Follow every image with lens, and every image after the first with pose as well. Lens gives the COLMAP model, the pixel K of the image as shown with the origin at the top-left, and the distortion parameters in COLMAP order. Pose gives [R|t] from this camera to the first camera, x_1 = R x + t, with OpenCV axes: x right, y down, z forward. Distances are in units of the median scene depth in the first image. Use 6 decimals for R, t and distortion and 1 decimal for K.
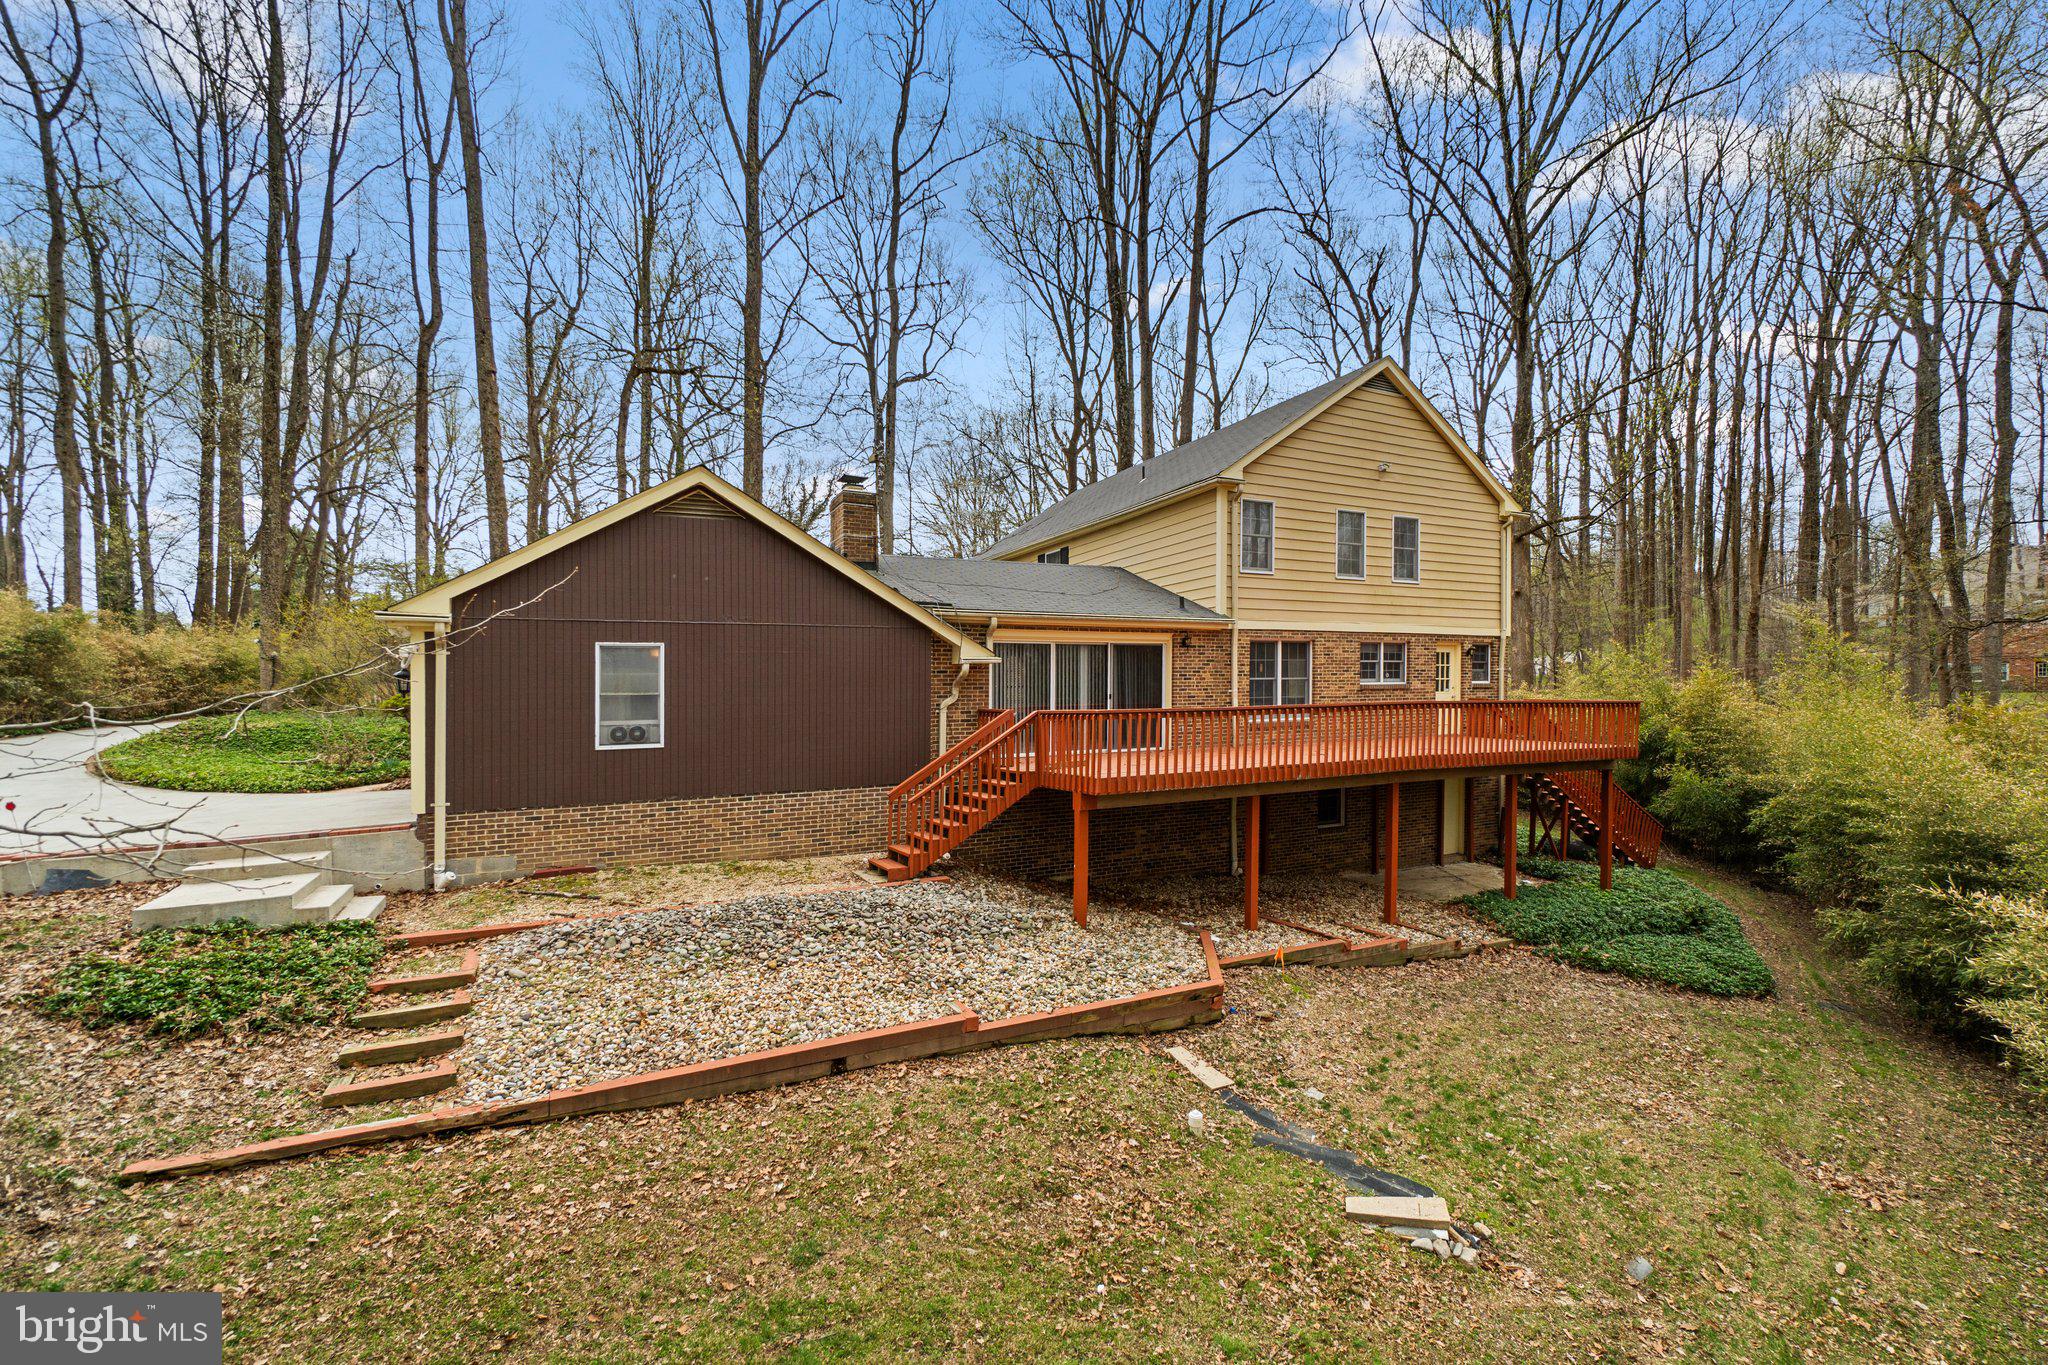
lens RADIAL K [[888.8, 0, 966.2], [0, 888.8, 695.9], [0, 0, 1]] dist [-0.002854, 0.000206]
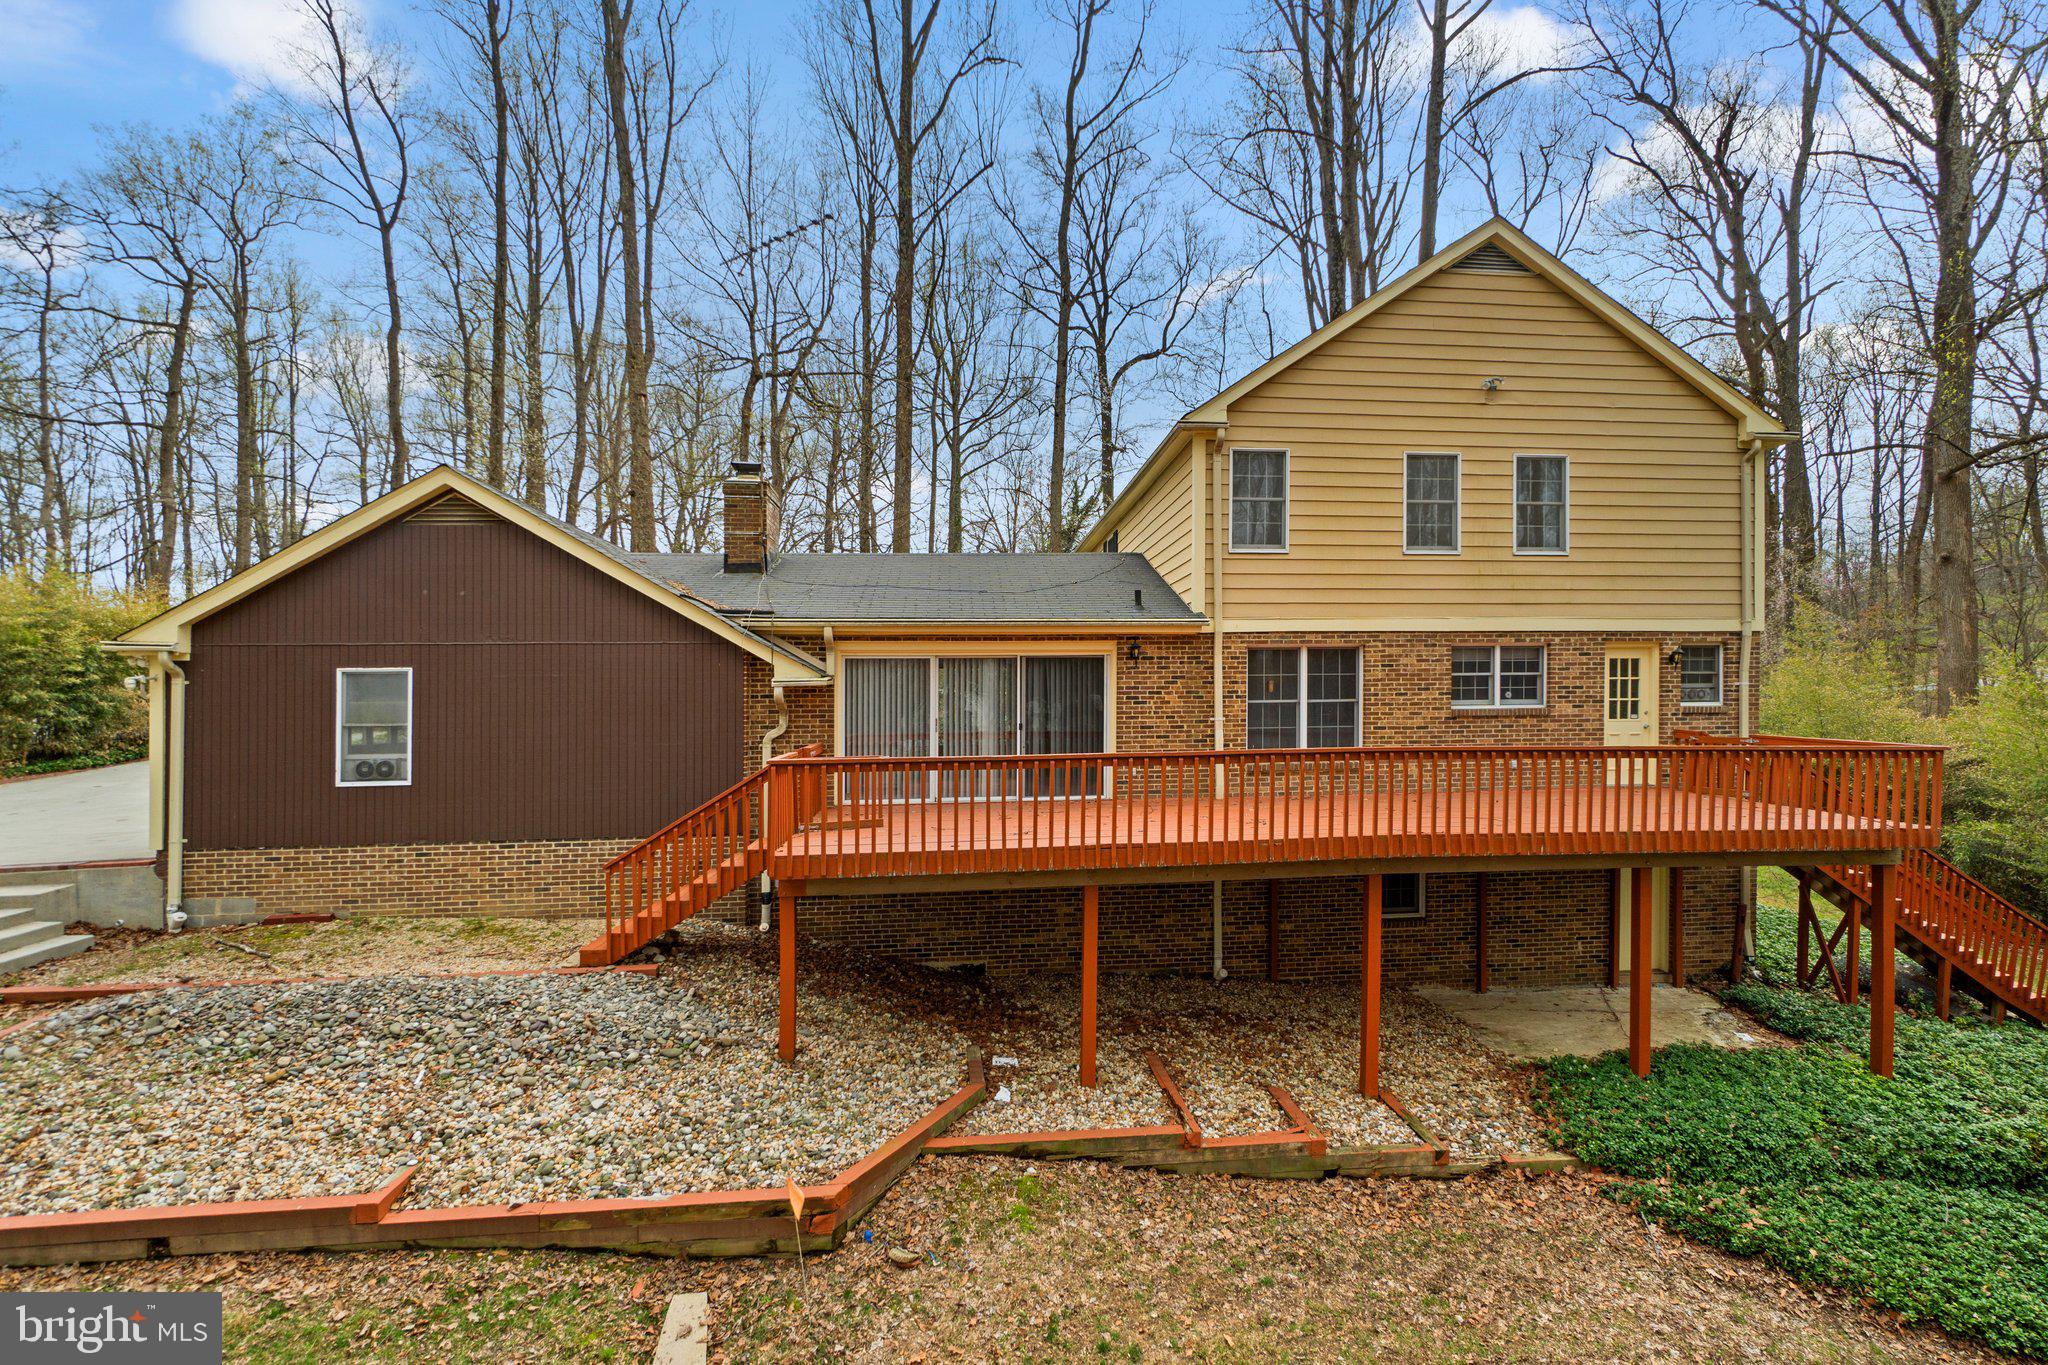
lens RADIAL K [[888.8, 0, 1067.3], [0, 888.8, 685.8], [0, 0, 1]] dist [-0.002854, 0.000206]
pose [[0.940823, -0.000382, -0.338898, 0.498310], [-0.002333, 0.999968, -0.007604, -0.031069], [0.338890, 0.007945, 0.940792, 0.335275]]
